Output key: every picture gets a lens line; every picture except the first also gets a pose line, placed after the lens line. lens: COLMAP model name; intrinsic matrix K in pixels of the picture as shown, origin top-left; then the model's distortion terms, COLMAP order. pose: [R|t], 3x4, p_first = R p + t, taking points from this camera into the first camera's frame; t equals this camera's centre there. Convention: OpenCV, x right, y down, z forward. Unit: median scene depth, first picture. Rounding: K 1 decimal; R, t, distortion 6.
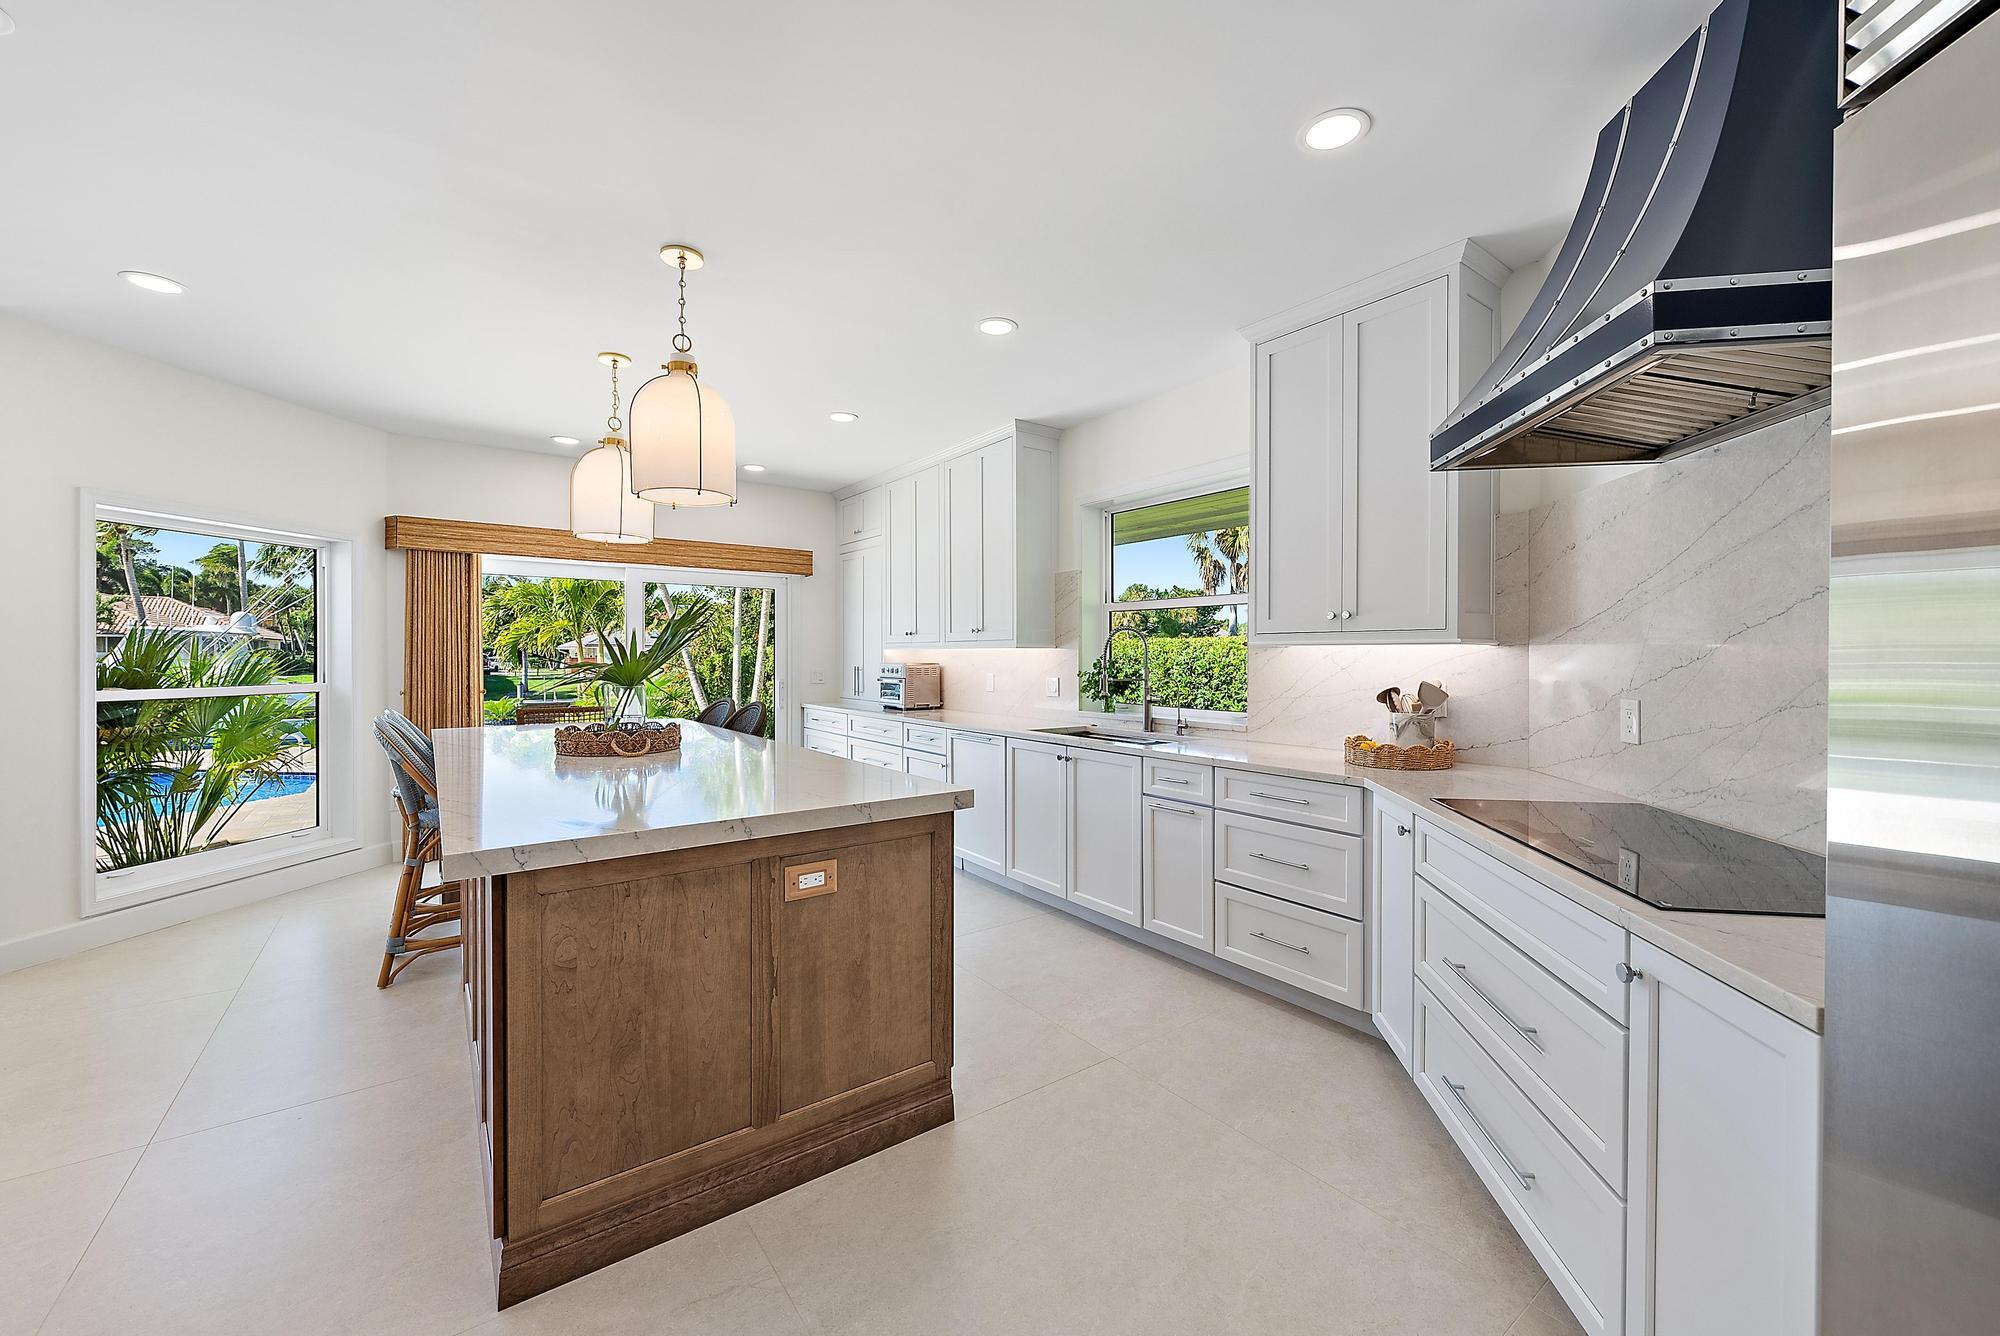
lens RADIAL K [[770.0, 0, 998.0], [0, 770.0, 659.0], [0, 0, 1]] dist [0.000428, 0.000112]
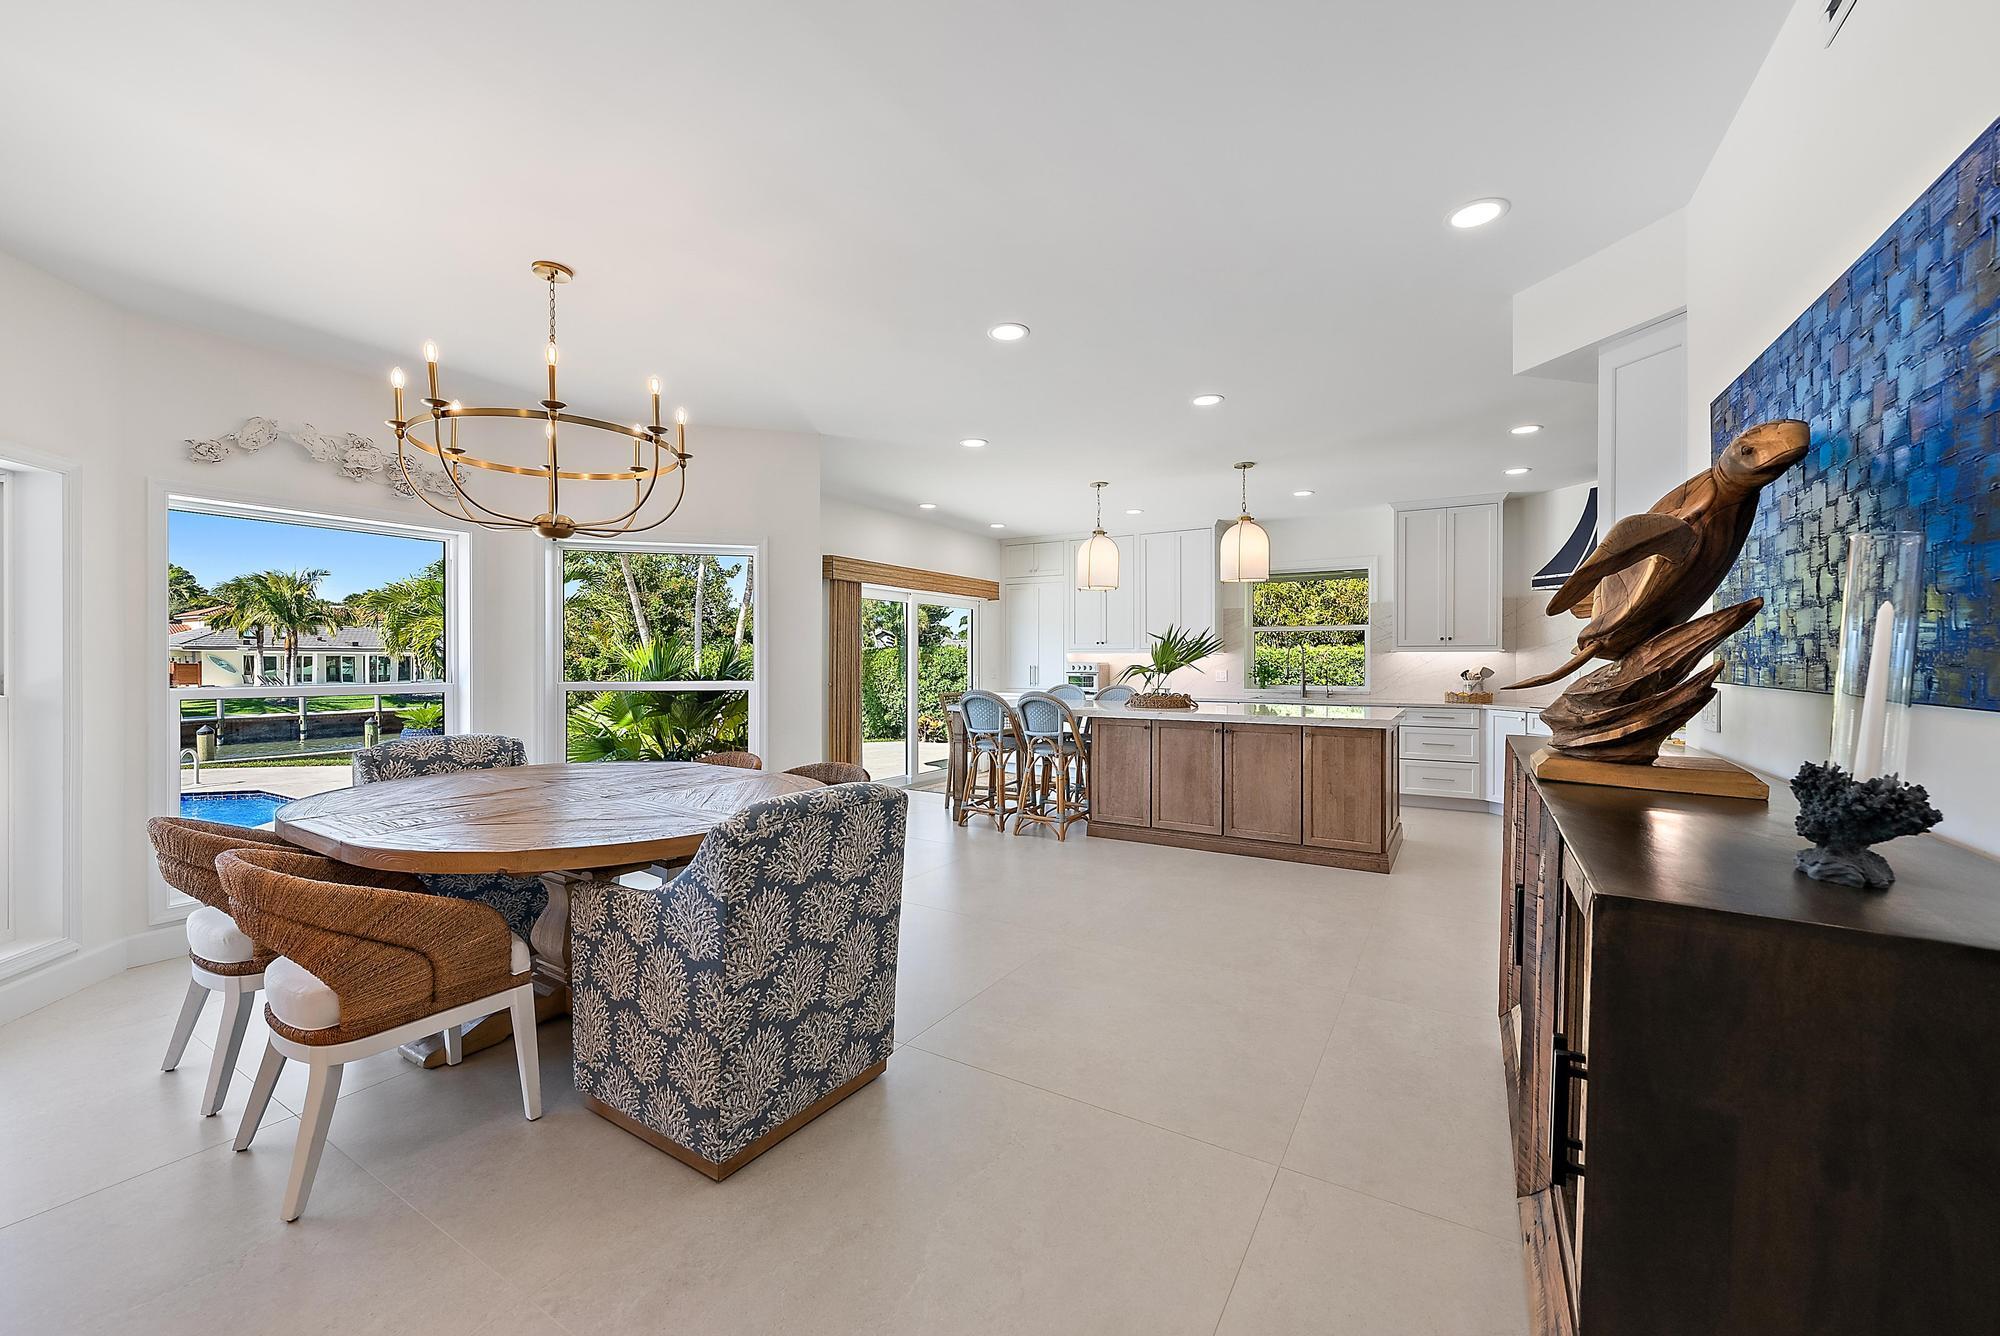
lens RADIAL K [[780.3, 0, 1000.6], [0, 780.3, 656.4], [0, 0, 1]] dist [0.000420, 0.000210]
pose [[0.925643, 0.000190, 0.378397, -1.016703], [0.003211, 0.999960, -0.008357, 0.006688], [-0.378384, 0.008950, 0.925605, -0.399498]]
